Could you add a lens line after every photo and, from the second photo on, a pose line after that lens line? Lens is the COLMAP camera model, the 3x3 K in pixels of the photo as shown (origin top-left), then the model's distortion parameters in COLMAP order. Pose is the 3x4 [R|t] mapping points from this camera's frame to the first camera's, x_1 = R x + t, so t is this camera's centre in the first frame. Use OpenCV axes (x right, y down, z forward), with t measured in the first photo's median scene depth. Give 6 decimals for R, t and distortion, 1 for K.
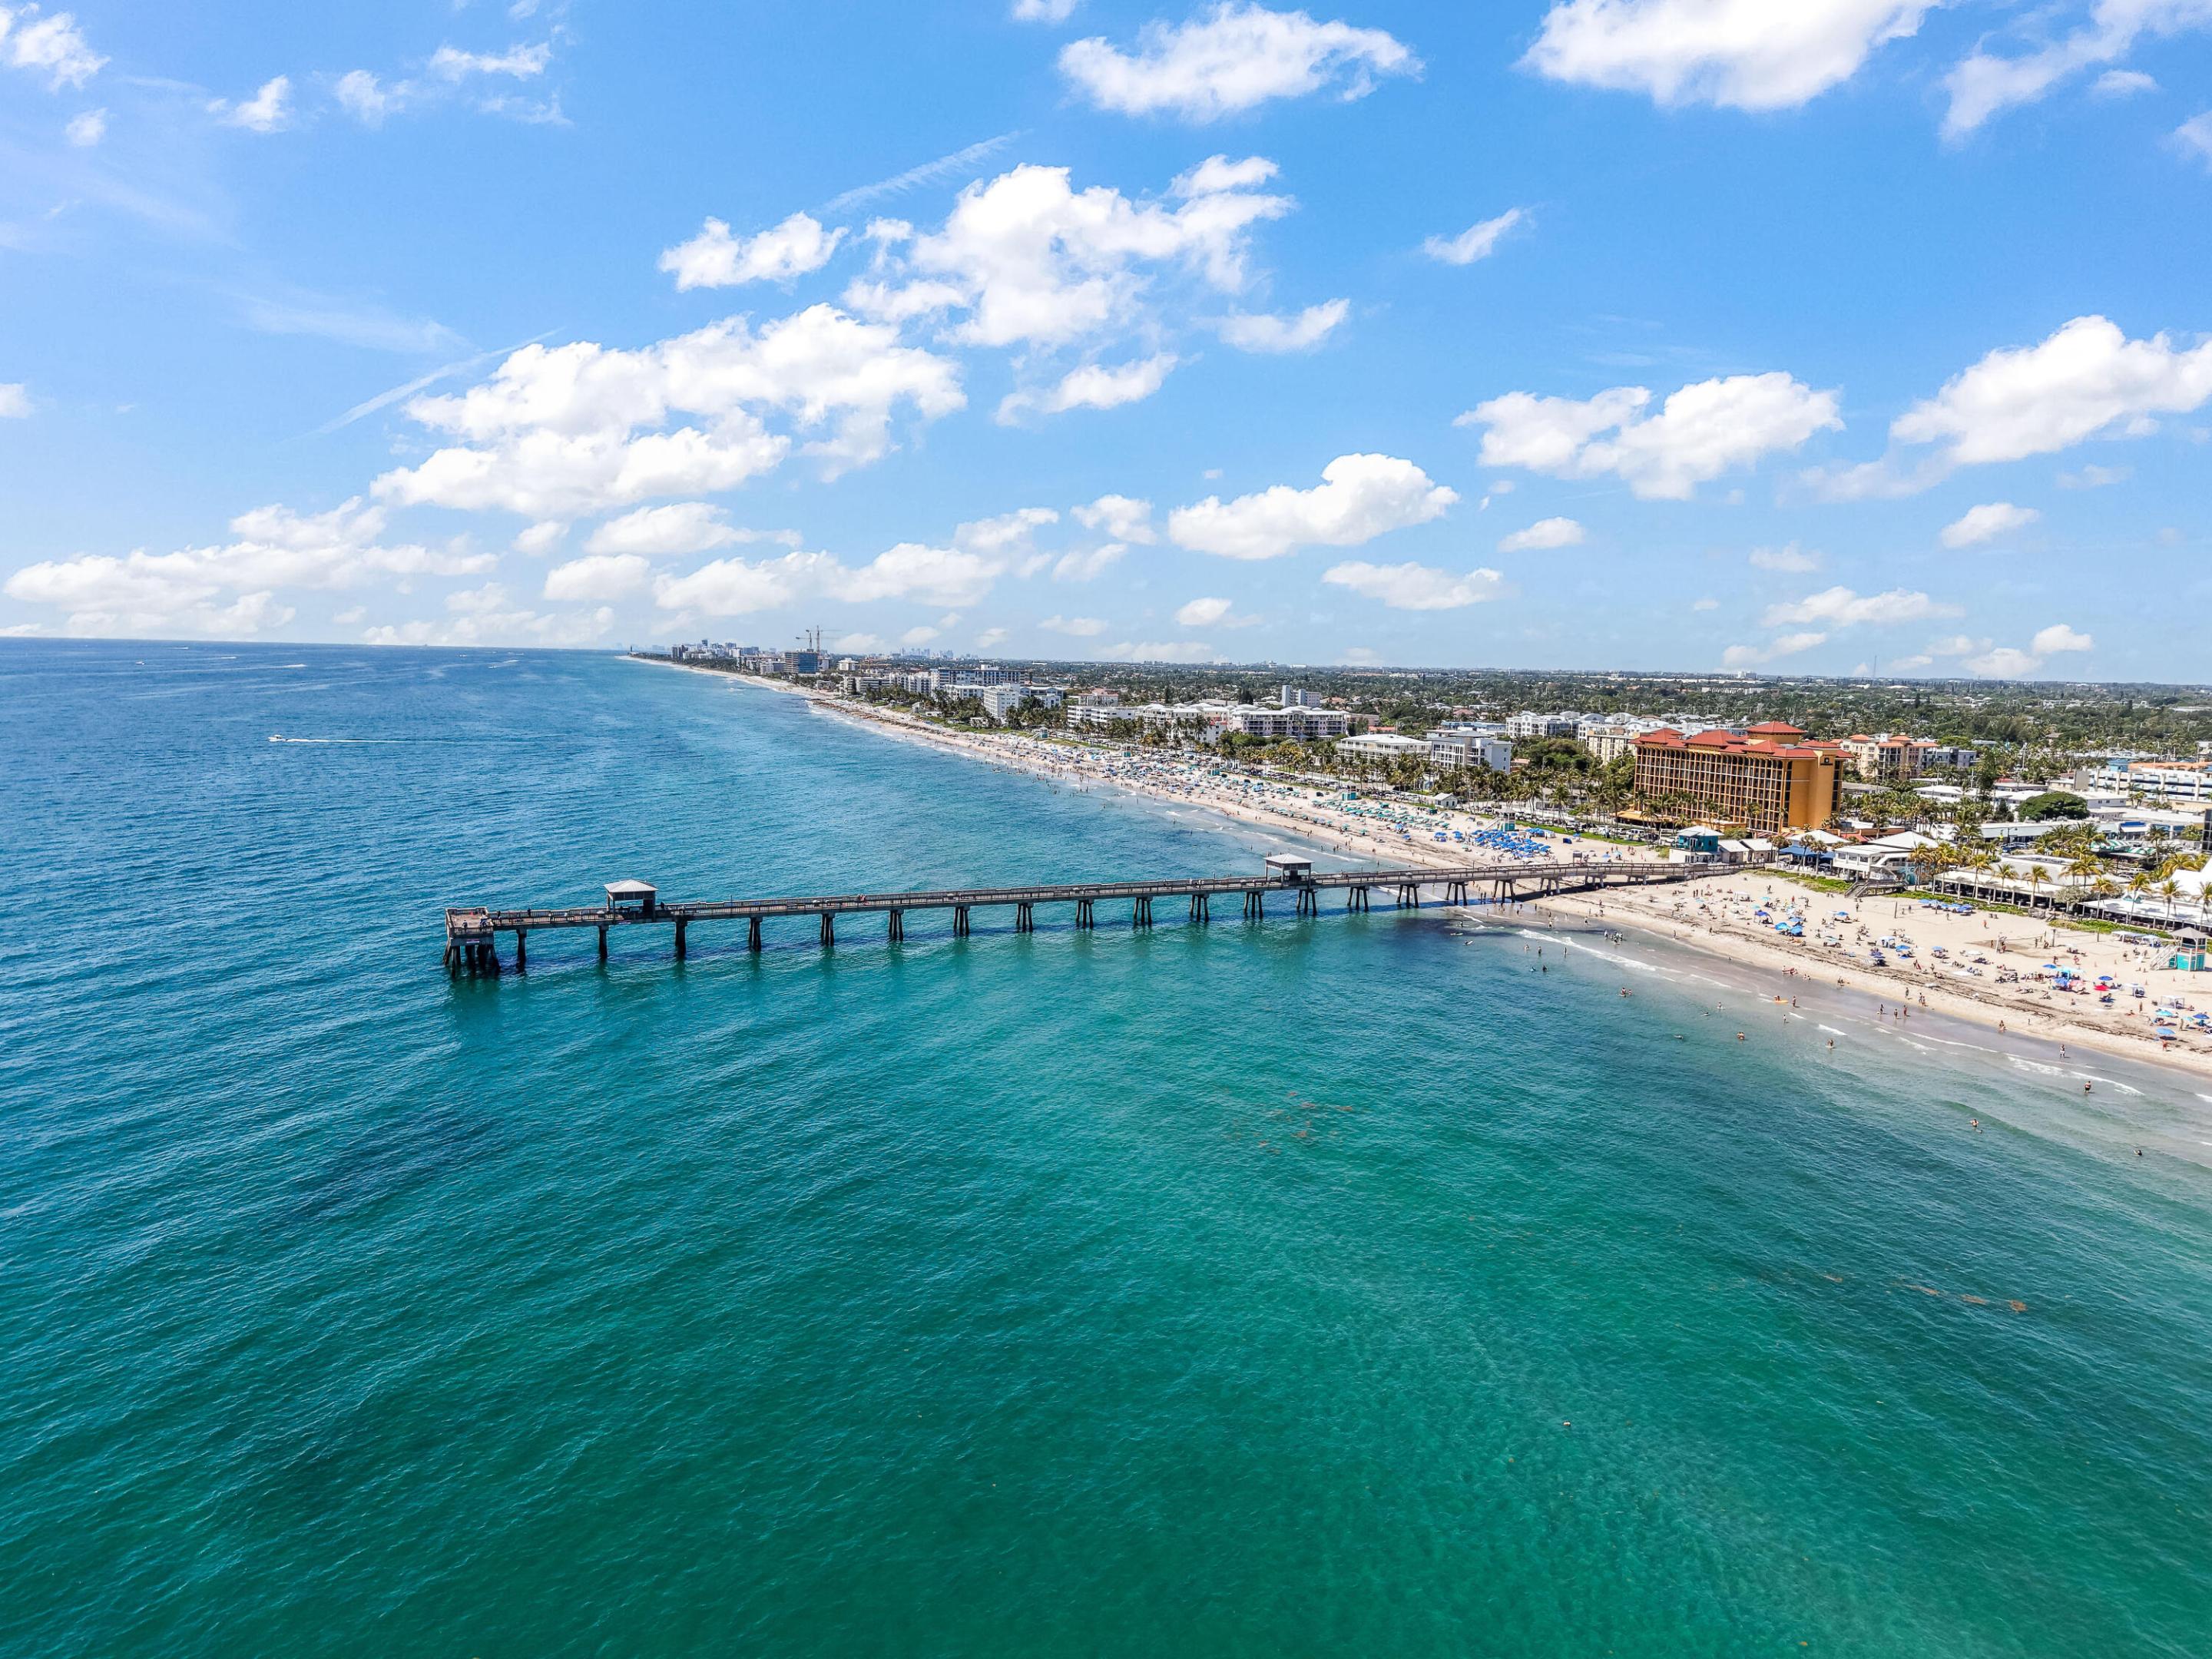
lens RADIAL K [[1506.3, 0, 1105.1], [0, 1506.3, 830.3], [0, 0, 1]] dist [0.001393, 0.000166]
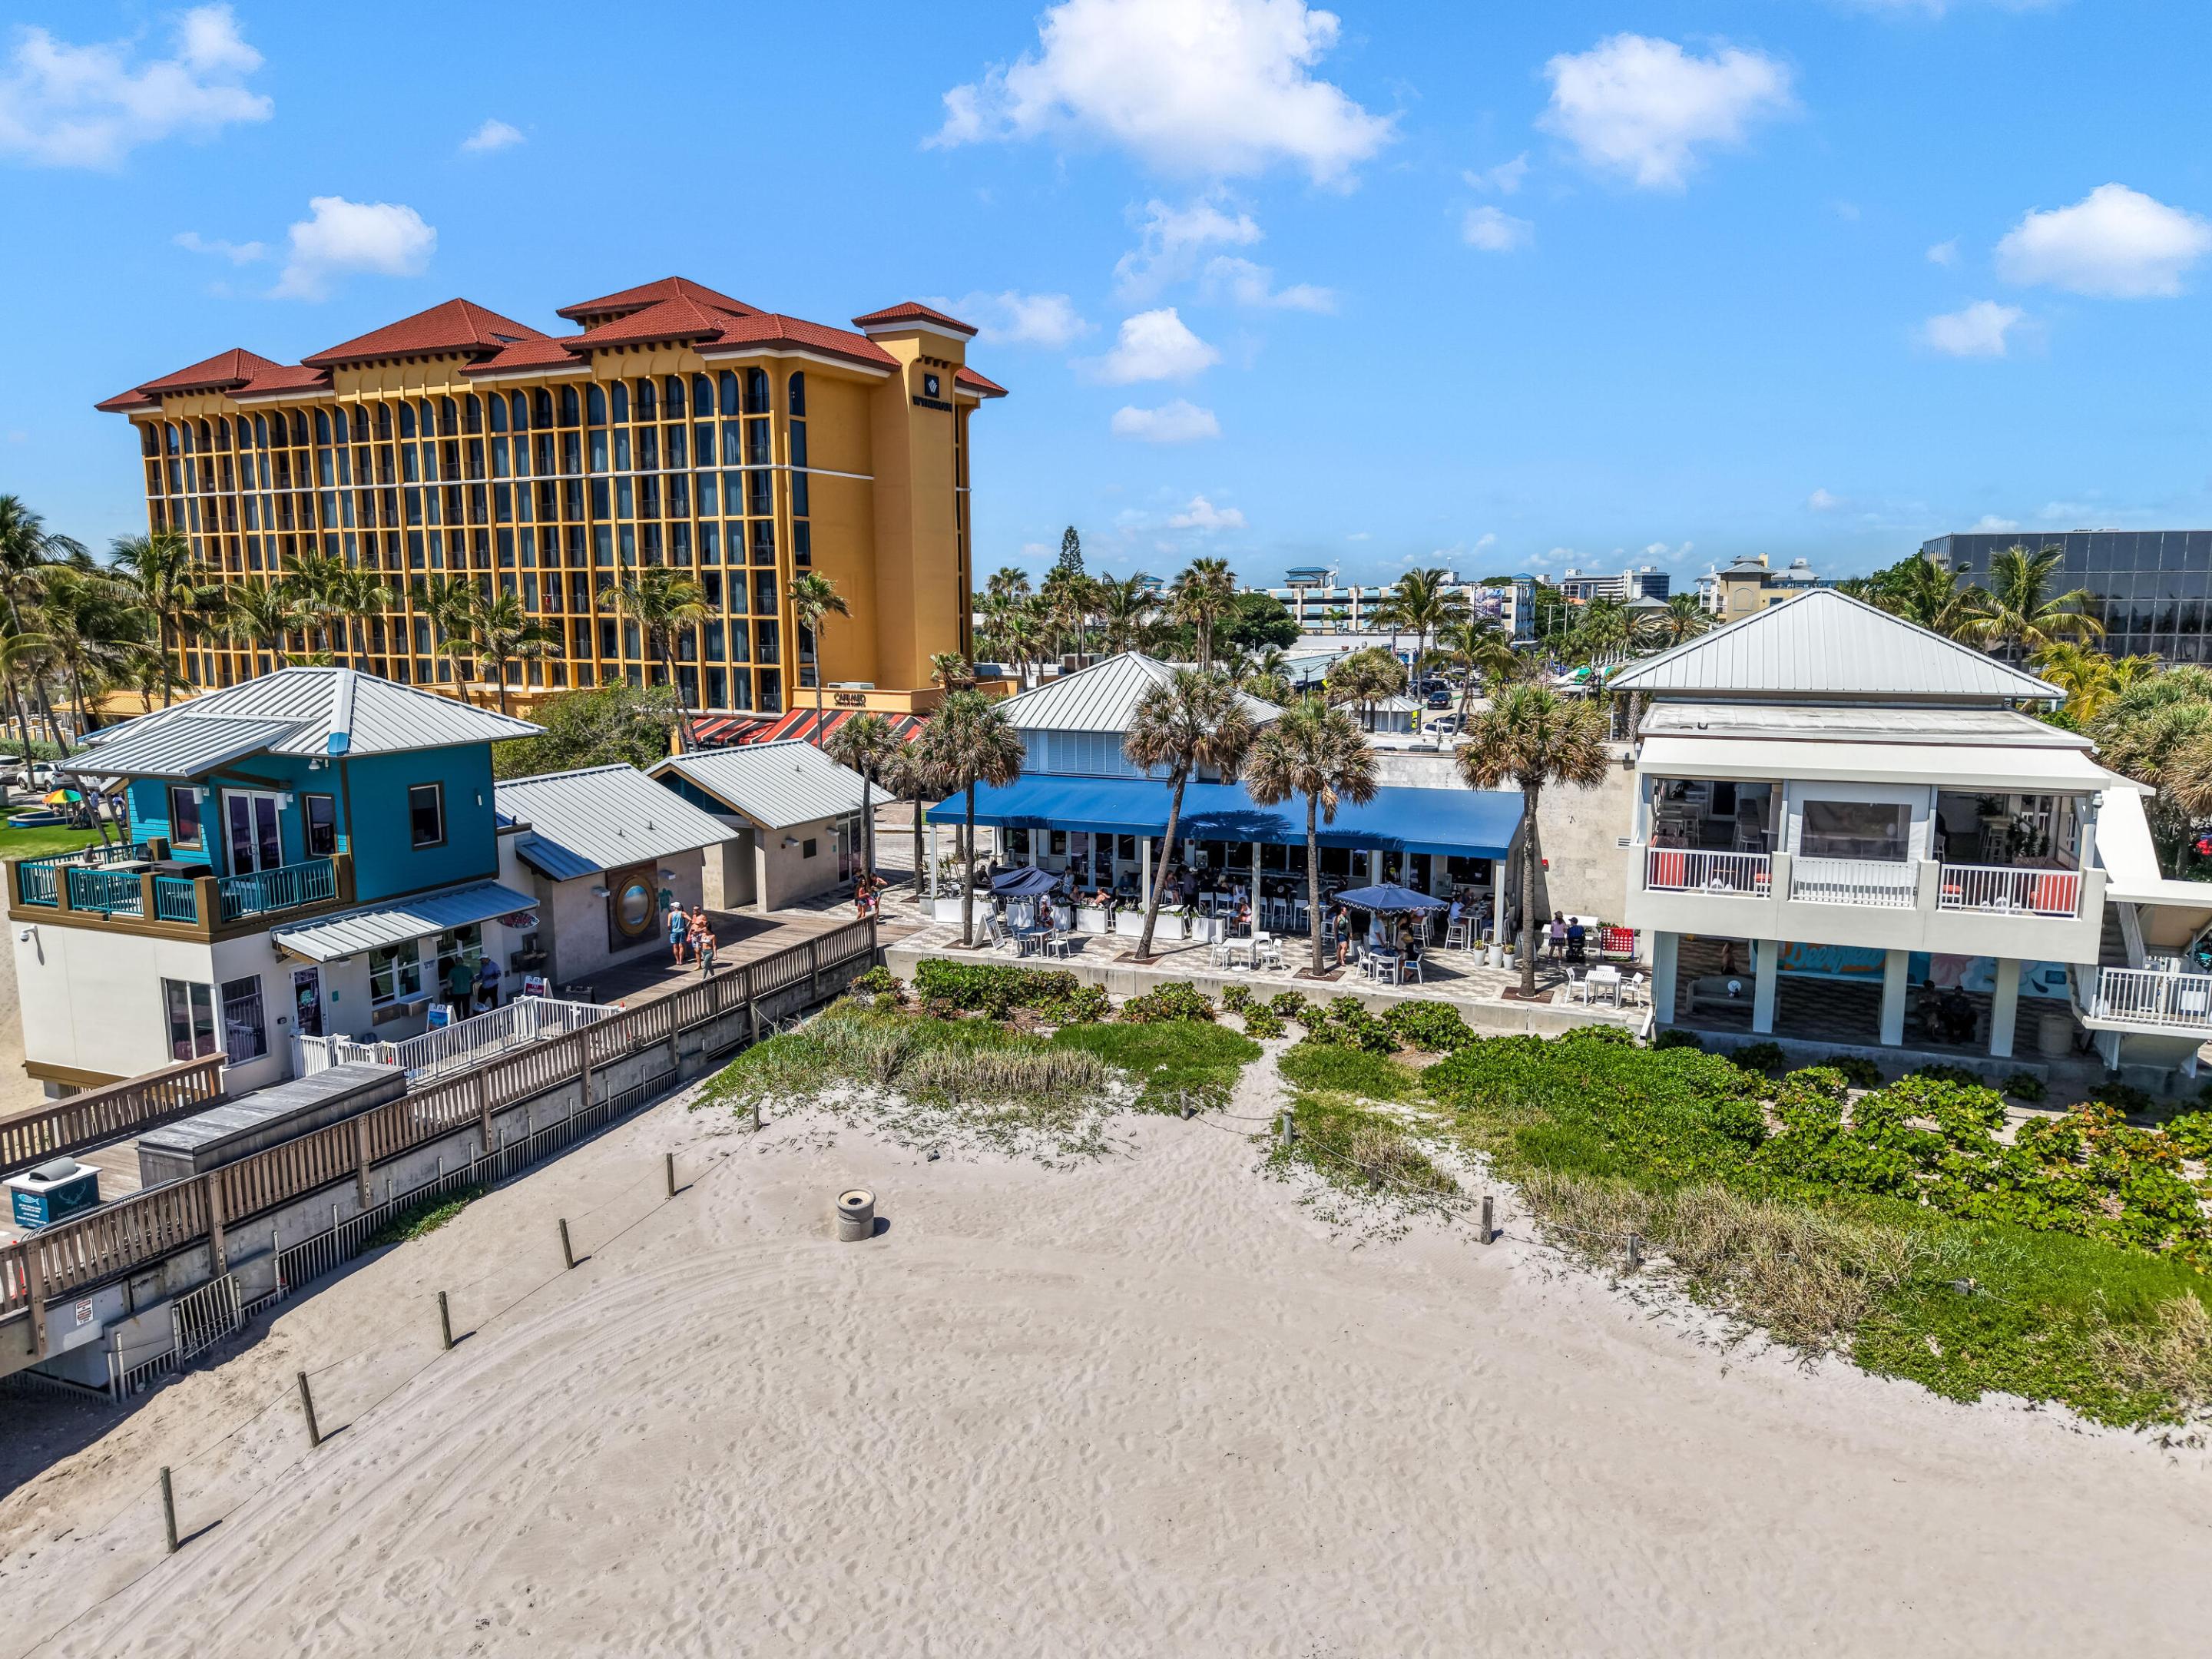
lens RADIAL K [[1506.3, 0, 1103.4], [0, 1506.3, 829.9], [0, 0, 1]] dist [0.001393, 0.000166]
pose [[0.731181, -0.117579, 0.671974, 0.335818], [0.090035, 0.993050, 0.075792, 0.005698], [-0.676215, 0.005084, 0.736686, 0.813980]]
